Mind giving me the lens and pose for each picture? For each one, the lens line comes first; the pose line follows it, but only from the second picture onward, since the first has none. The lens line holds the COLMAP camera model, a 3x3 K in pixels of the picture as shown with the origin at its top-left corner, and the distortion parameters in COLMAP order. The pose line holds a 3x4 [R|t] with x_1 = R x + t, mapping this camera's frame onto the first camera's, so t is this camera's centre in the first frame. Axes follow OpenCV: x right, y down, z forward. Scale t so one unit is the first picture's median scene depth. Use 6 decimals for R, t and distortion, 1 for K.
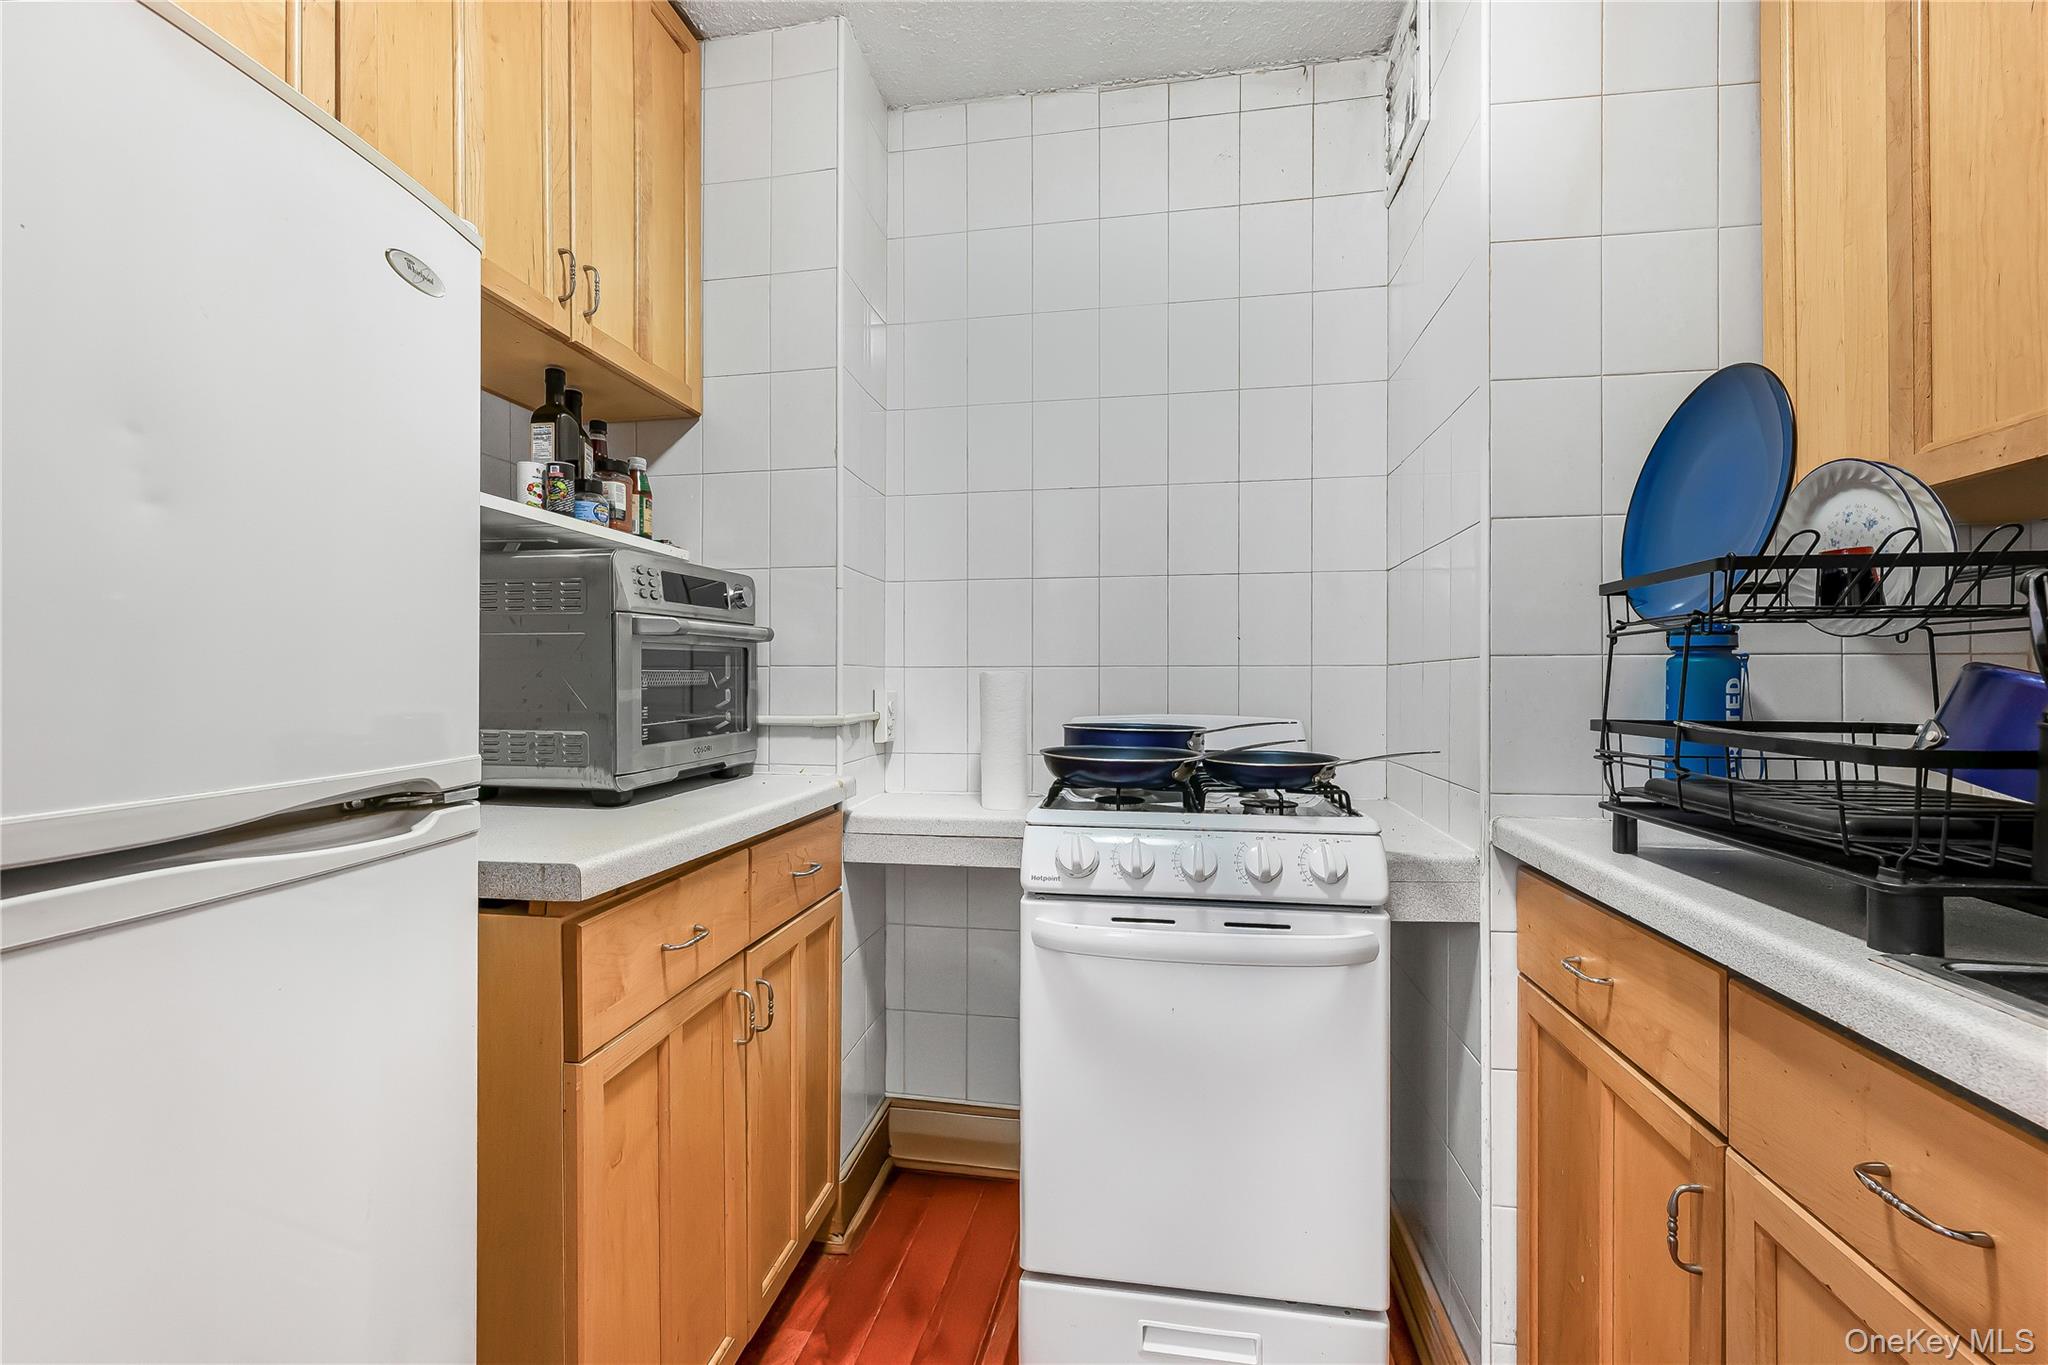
lens RADIAL K [[851.0, 0, 1021.8], [0, 851.0, 679.3], [0, 0, 1]] dist [0.004857, -0.000875]
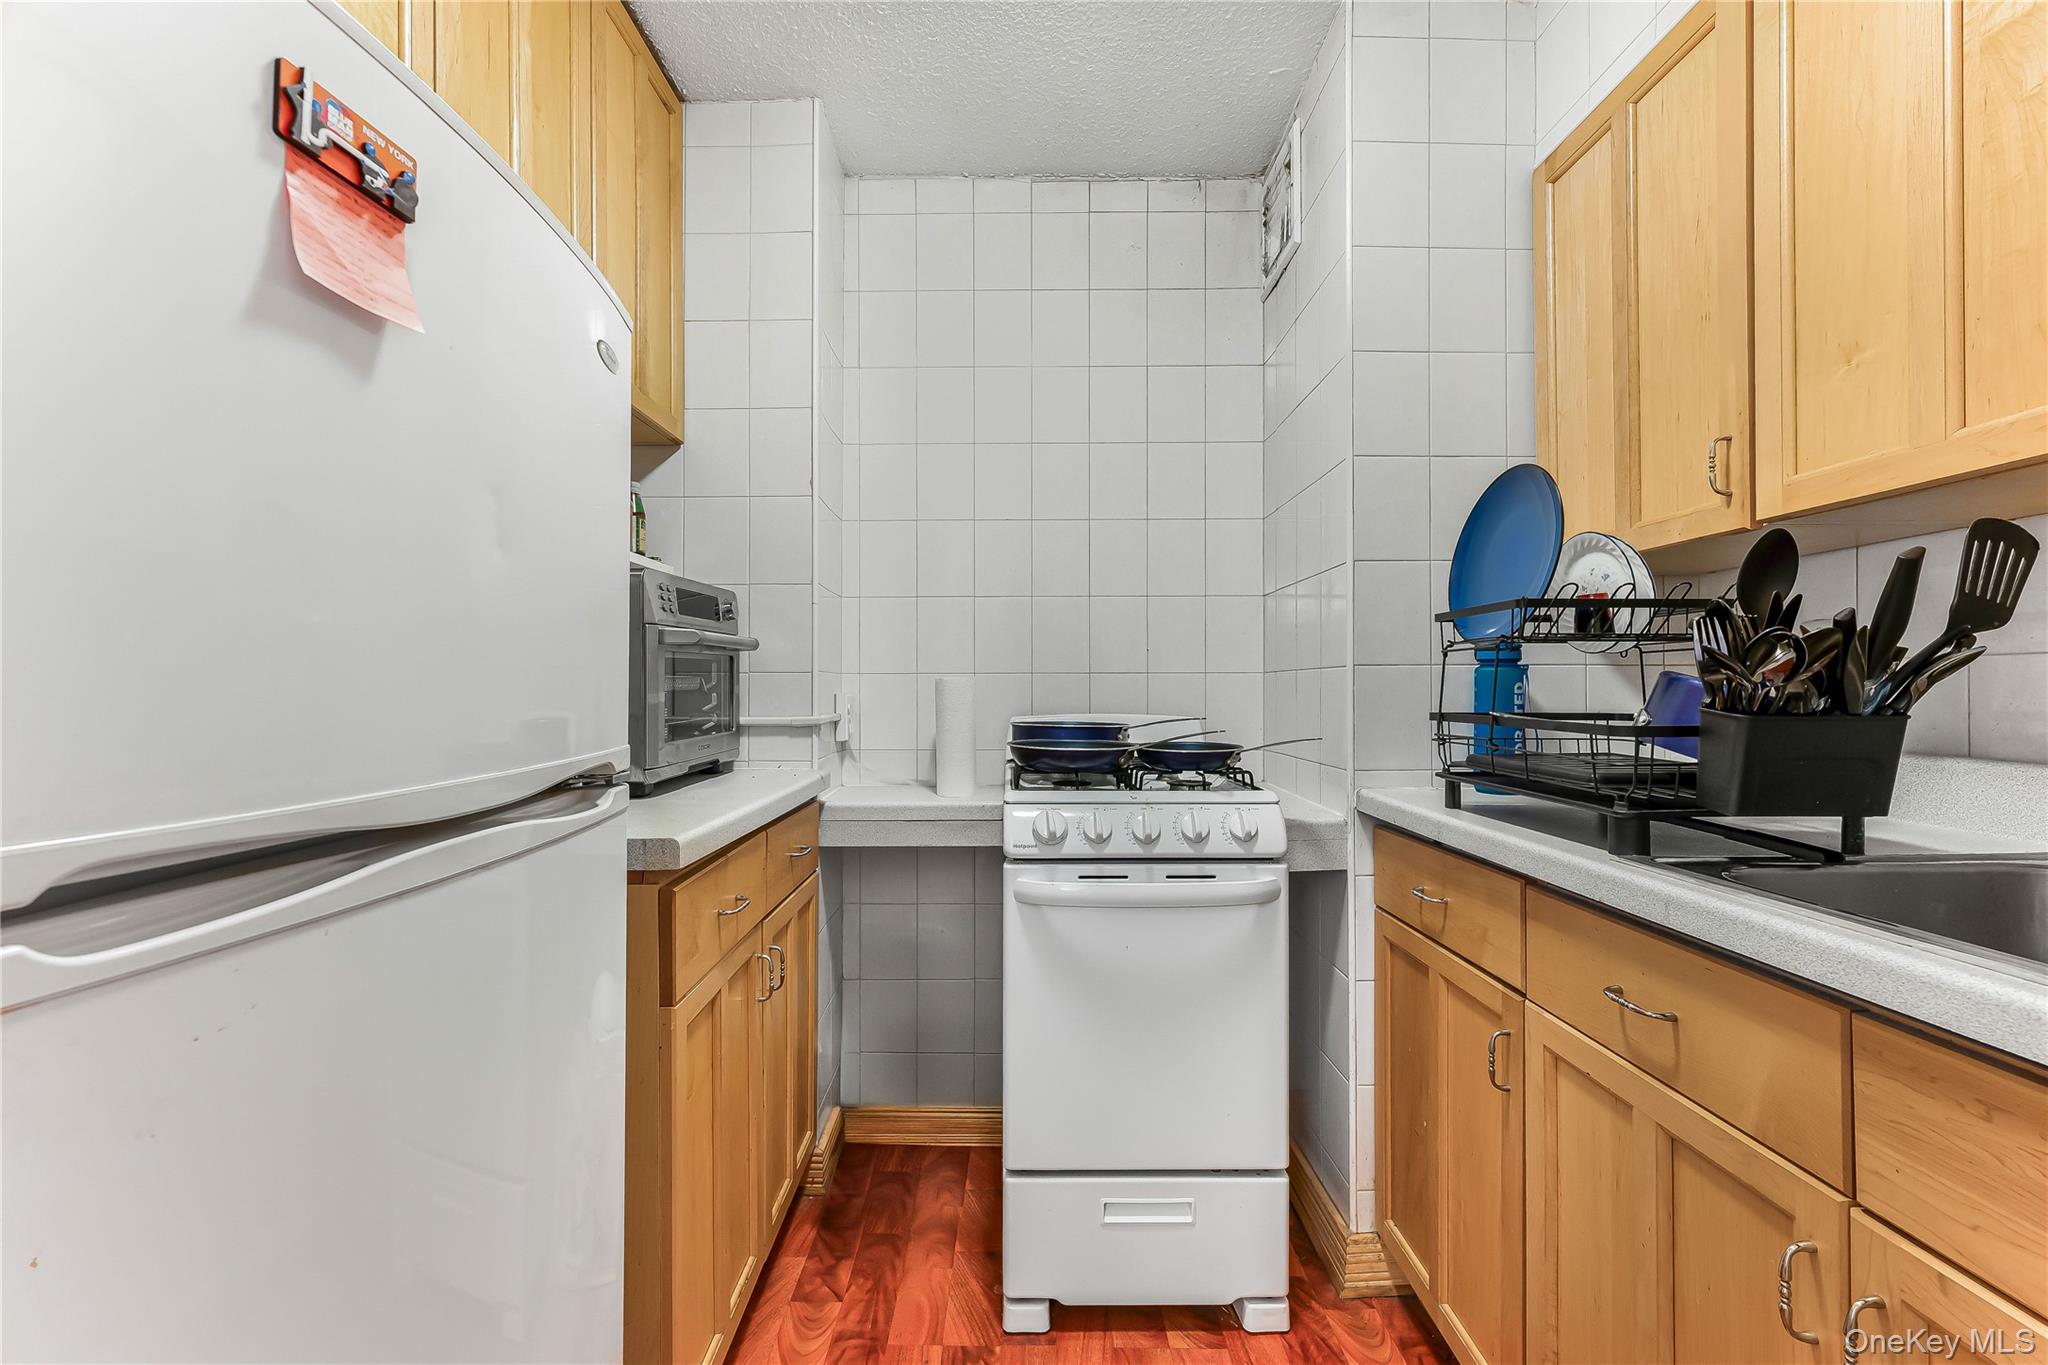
lens RADIAL K [[824.8, 0, 1023.0], [0, 824.8, 682.3], [0, 0, 1]] dist [0.005536, -0.000154]
pose [[0.984244, -0.000608, 0.176814, -0.186160], [0.001420, 0.999989, -0.004467, 0.003296], [-0.176810, 0.004648, 0.984234, -0.168706]]
